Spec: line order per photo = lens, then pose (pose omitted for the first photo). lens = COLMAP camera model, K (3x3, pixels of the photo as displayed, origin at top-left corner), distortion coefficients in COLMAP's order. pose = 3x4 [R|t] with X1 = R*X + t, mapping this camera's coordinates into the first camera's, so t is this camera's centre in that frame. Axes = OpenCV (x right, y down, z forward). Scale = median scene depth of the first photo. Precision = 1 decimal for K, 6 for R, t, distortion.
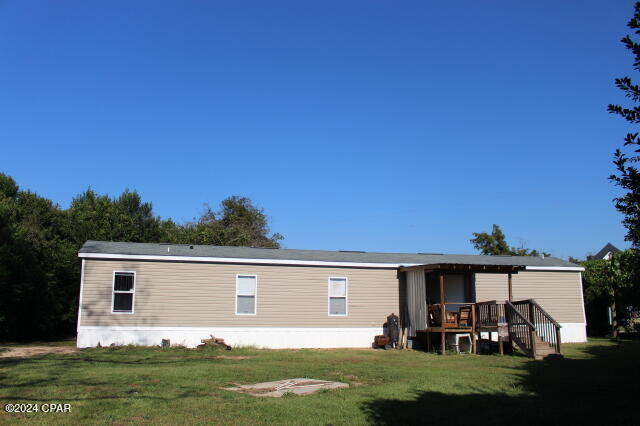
lens RADIAL K [[533.0, 0, 317.3], [0, 533.0, 213.9], [0, 0, 1]] dist [-0.149749, 0.119708]
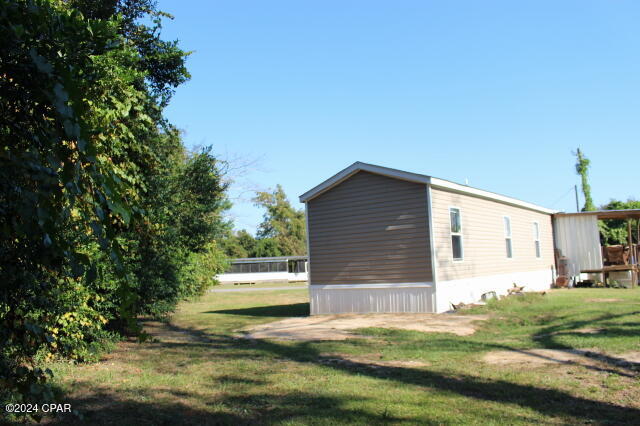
lens RADIAL K [[533.0, 0, 317.3], [0, 533.0, 213.9], [0, 0, 1]] dist [-0.149749, 0.119708]
pose [[0.797666, 0.030956, 0.602304, -0.951515], [-0.074508, 0.996089, 0.047480, 0.096575], [-0.598479, -0.082750, 0.796853, 0.500778]]
